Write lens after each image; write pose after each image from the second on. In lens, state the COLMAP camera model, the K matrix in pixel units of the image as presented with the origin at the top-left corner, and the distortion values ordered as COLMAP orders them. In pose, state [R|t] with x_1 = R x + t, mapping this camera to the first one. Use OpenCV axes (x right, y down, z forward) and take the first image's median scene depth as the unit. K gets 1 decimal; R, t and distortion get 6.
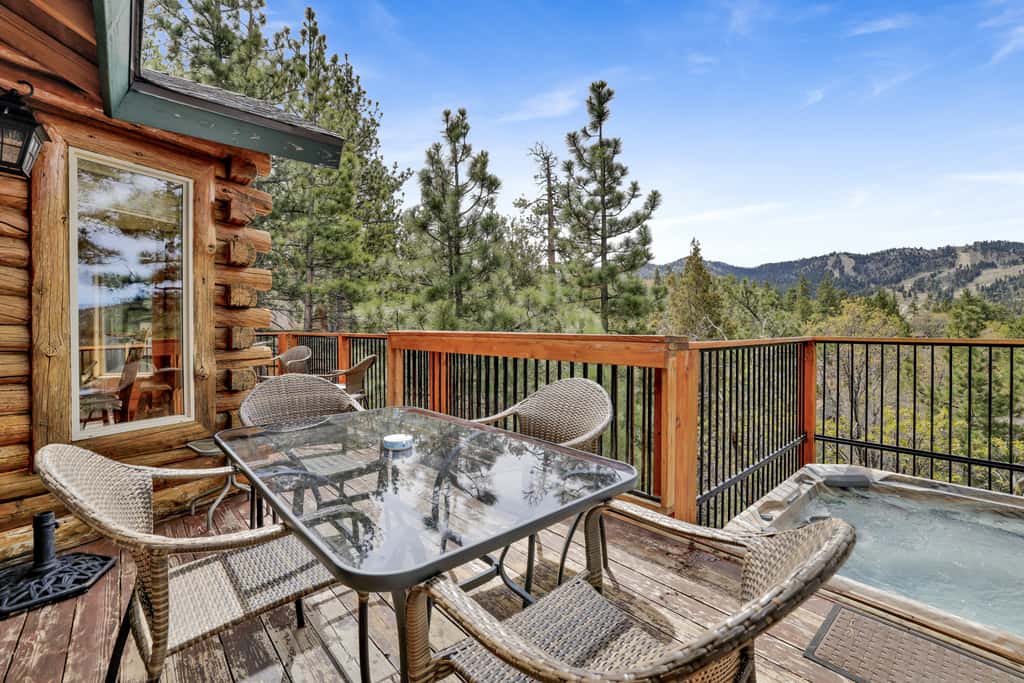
lens RADIAL K [[444.6, 0, 514.1], [0, 444.6, 329.3], [0, 0, 1]] dist [-0.040205, 0.013872]
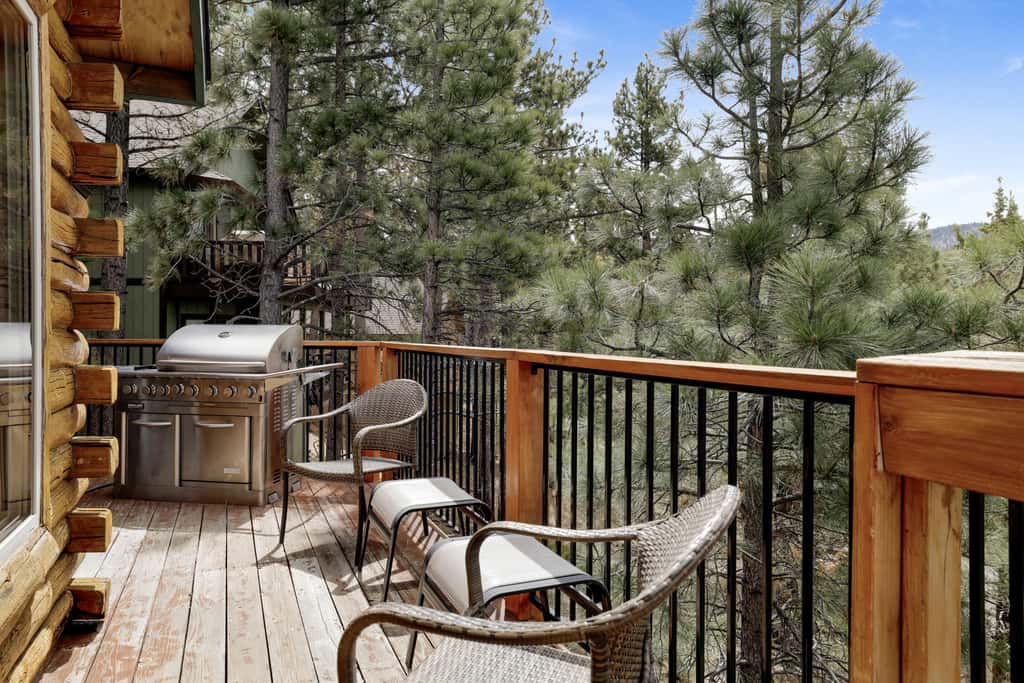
lens RADIAL K [[674.3, 0, 512.0], [0, 674.3, 341.5], [0, 0, 1]] dist [-0.000167, -0.000011]
pose [[0.946048, 0.012263, -0.323793, -0.139388], [-0.009118, 0.999895, 0.011229, -0.001329], [0.323897, -0.007670, 0.946061, 0.322367]]
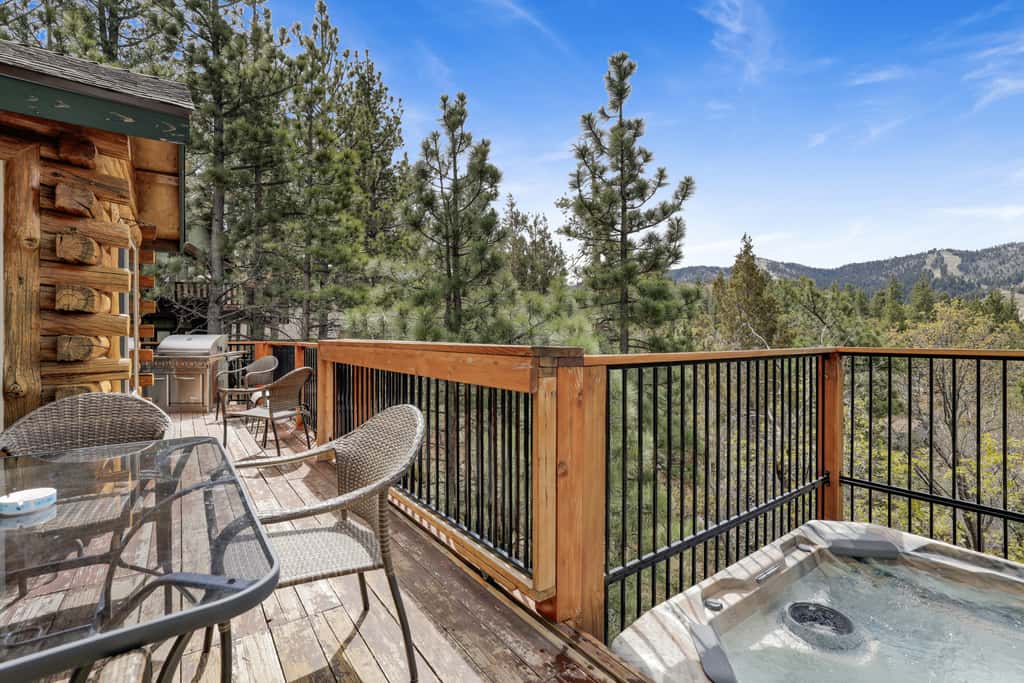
lens RADIAL K [[471.3, 0, 512.0], [0, 471.3, 341.5], [0, 0, 1]] dist [-0.043623, 0.019132]
pose [[0.993953, -0.000597, -0.109806, 0.083521], [0.001274, 0.999981, 0.006095, 0.000565], [0.109800, -0.006198, 0.993934, 0.056313]]
